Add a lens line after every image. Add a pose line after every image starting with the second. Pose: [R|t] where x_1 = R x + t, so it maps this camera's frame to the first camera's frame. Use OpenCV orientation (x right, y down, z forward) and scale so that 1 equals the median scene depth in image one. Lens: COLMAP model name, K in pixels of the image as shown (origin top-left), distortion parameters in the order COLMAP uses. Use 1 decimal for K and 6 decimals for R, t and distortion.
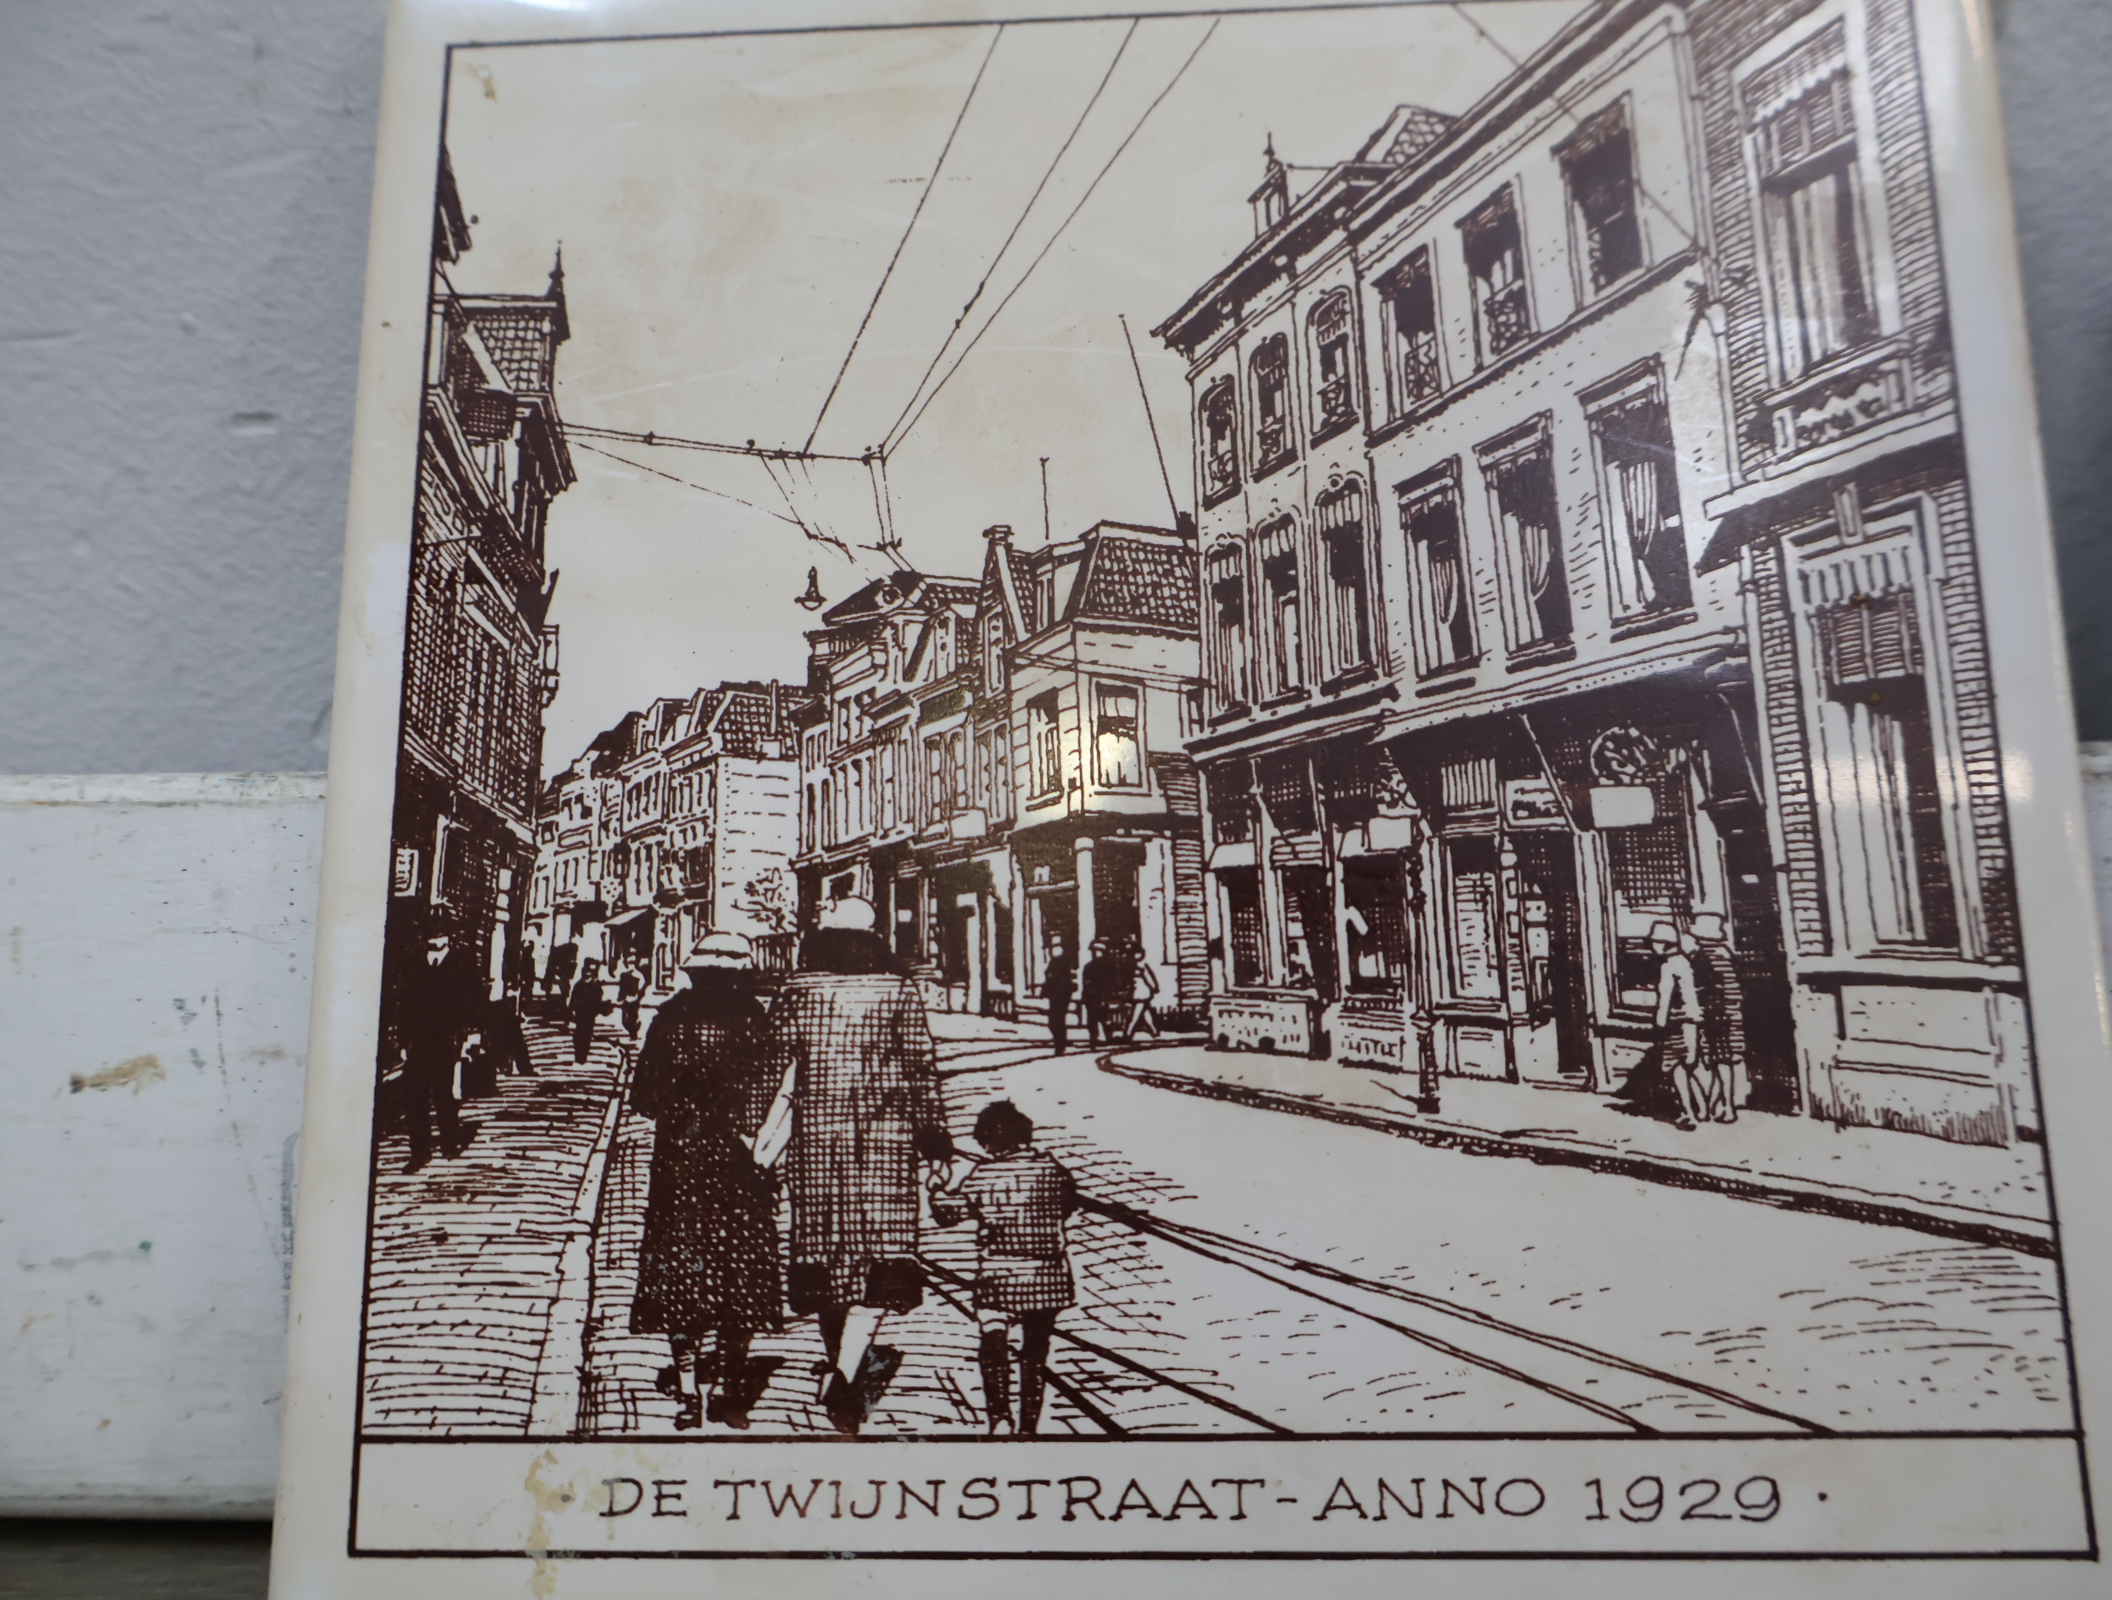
lens RADIAL K [[1995.6, 0, 1061.3], [0, 1995.6, 798.1], [0, 0, 1]] dist [0.004659, 0.000000]
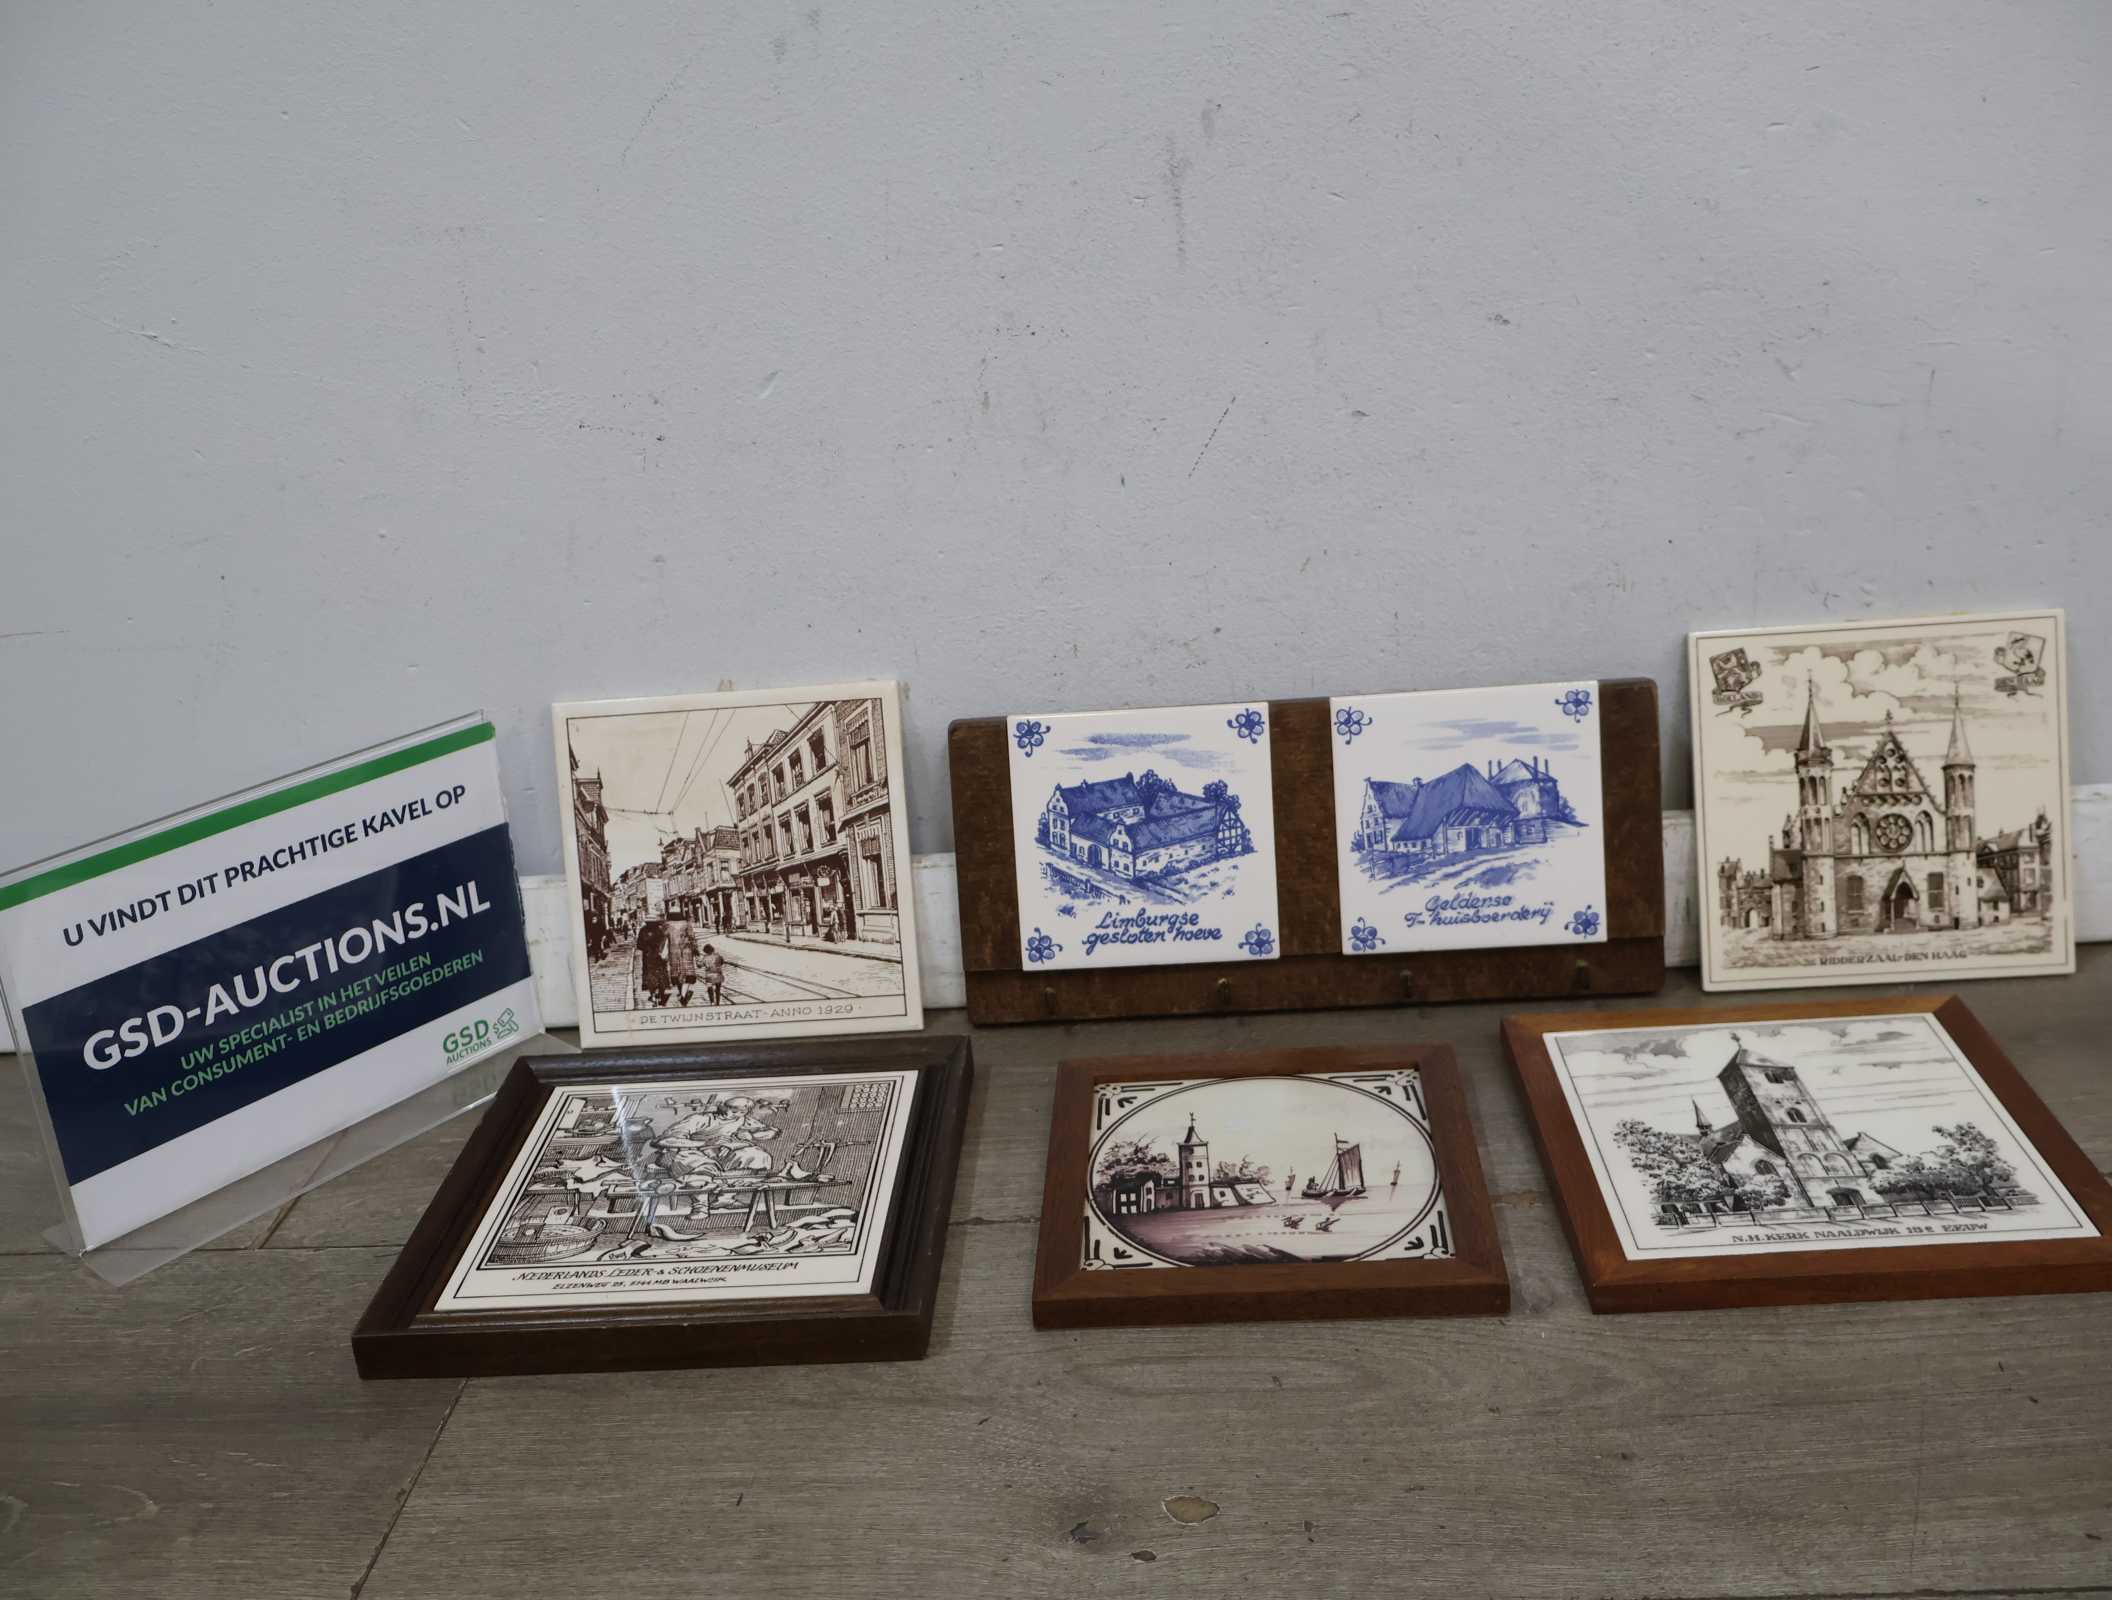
lens RADIAL K [[1995.6, 0, 1052.0], [0, 1995.6, 816.8], [0, 0, 1]] dist [0.004659, 0.000000]
pose [[0.998033, -0.060467, -0.016572, 0.936875], [0.062671, 0.954597, 0.291235, -1.566016], [-0.001790, -0.291700, 0.956508, -3.737940]]
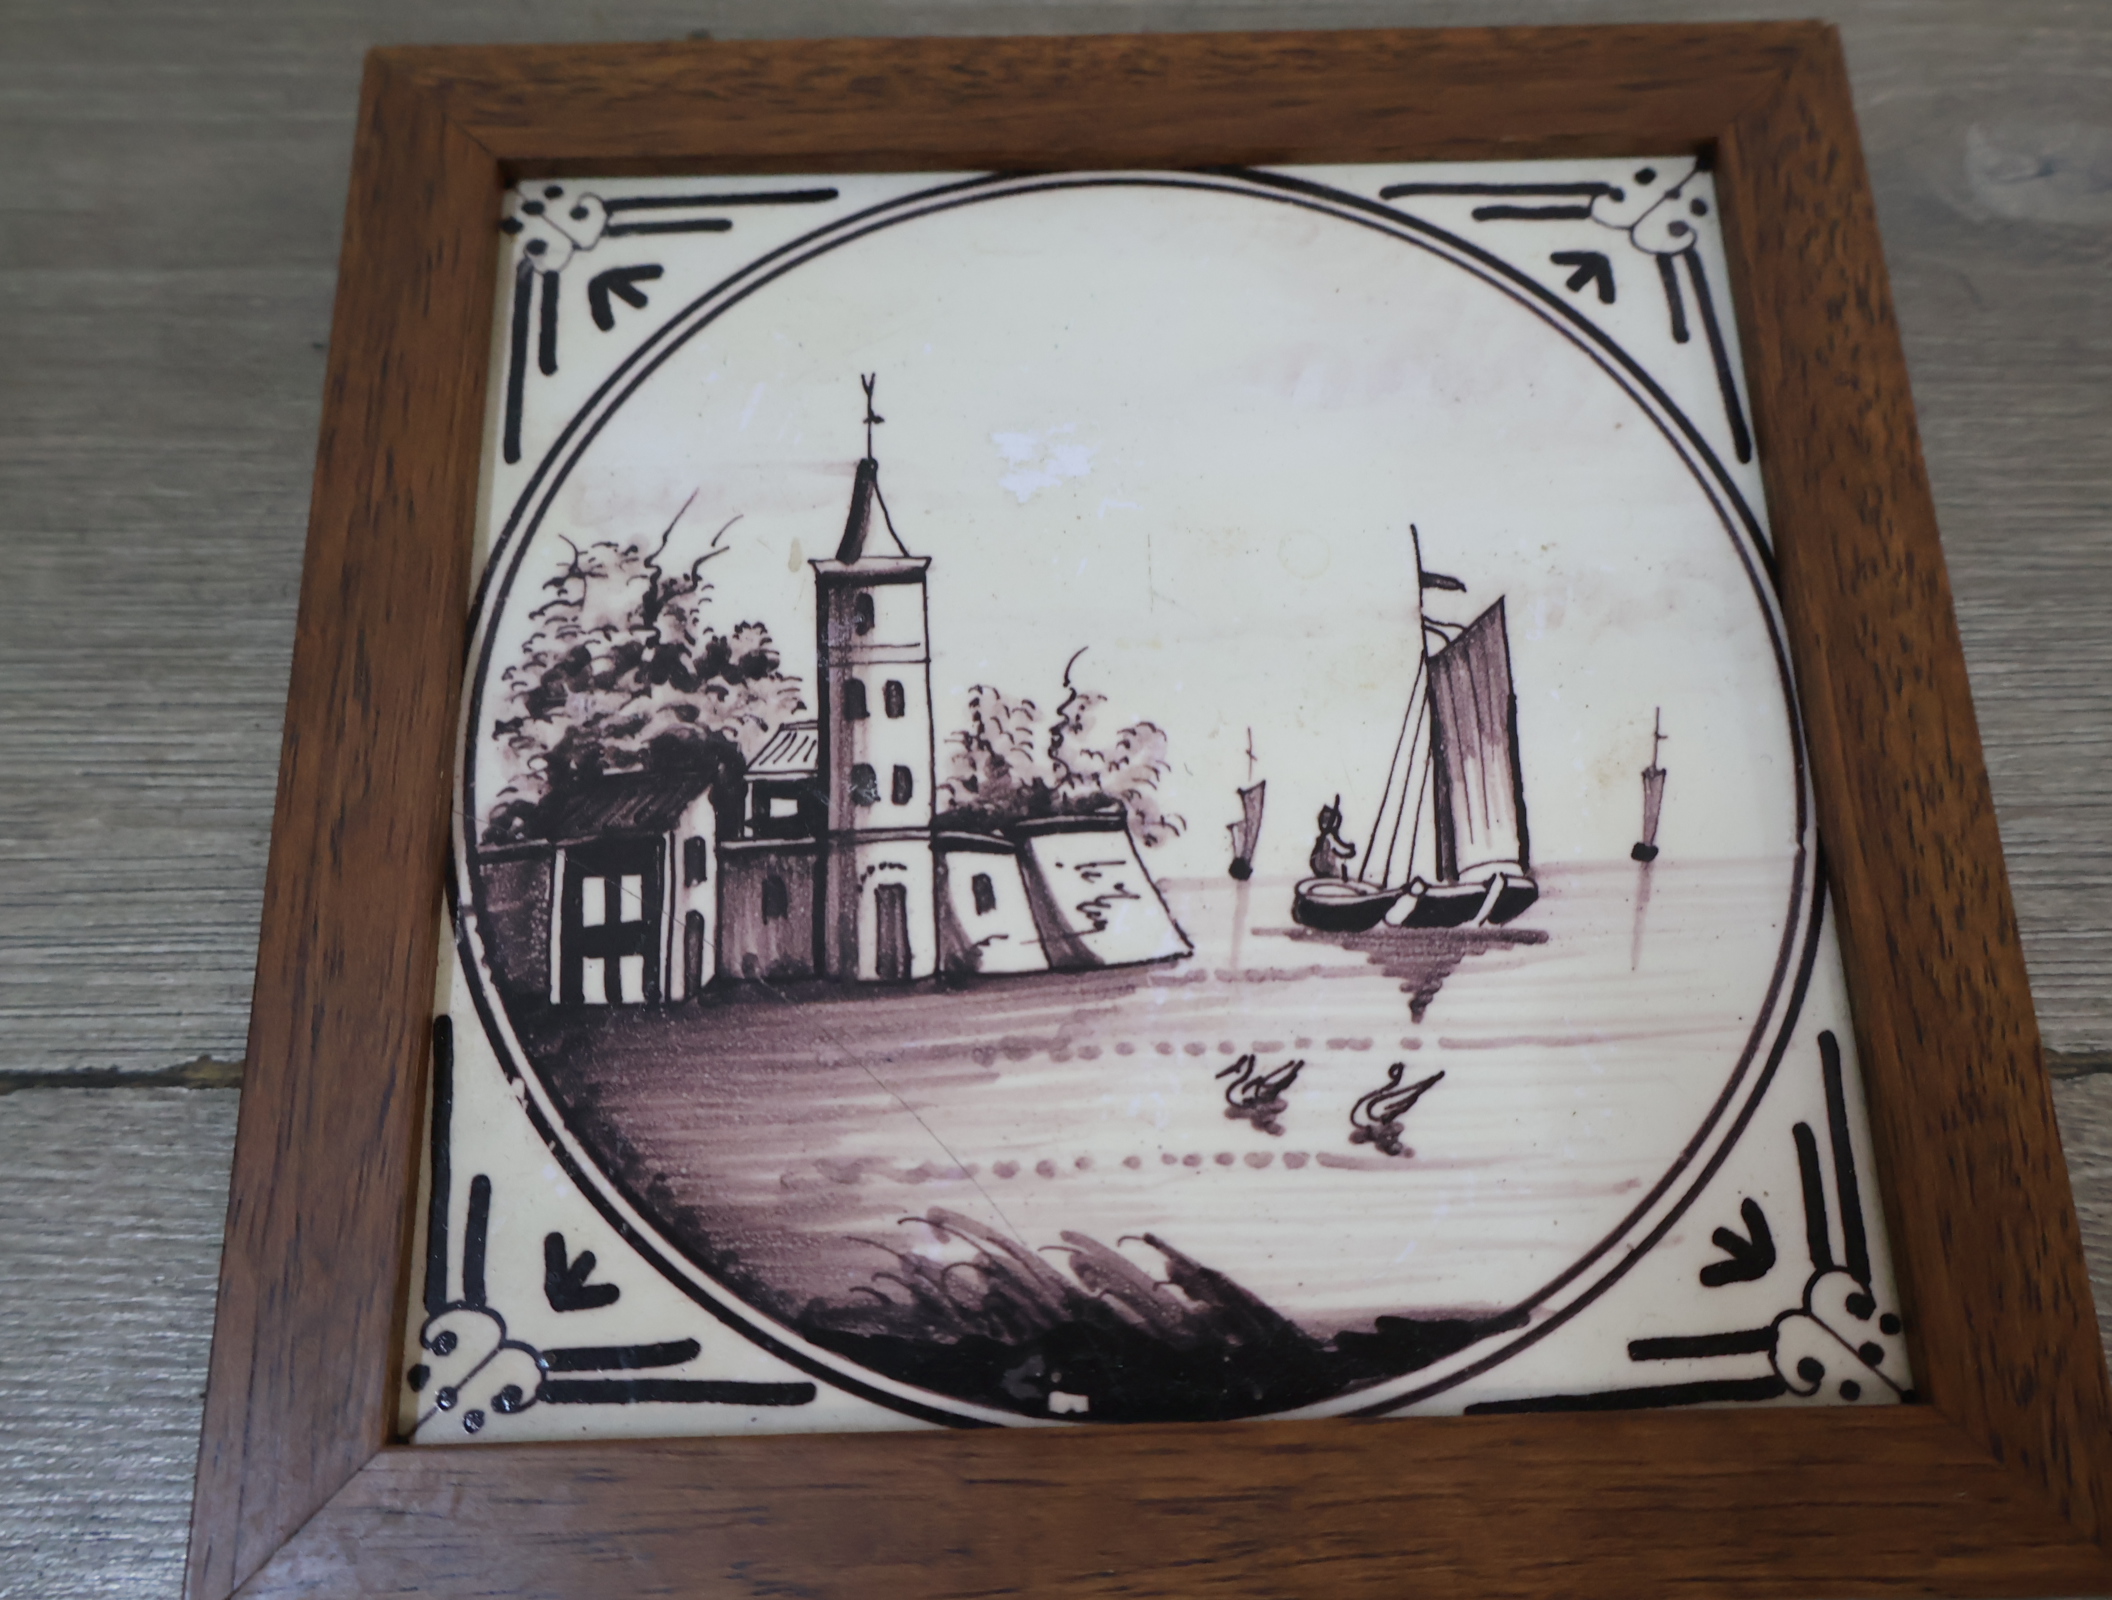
lens RADIAL K [[1995.6, 0, 1043.4], [0, 1995.6, 779.6], [0, 0, 1]] dist [0.004659, 0.000000]
pose [[0.995214, -0.077435, 0.059611, 1.144725], [-0.017995, 0.454362, 0.890635, -0.571451], [-0.096051, -0.887445, 0.450794, -0.470245]]
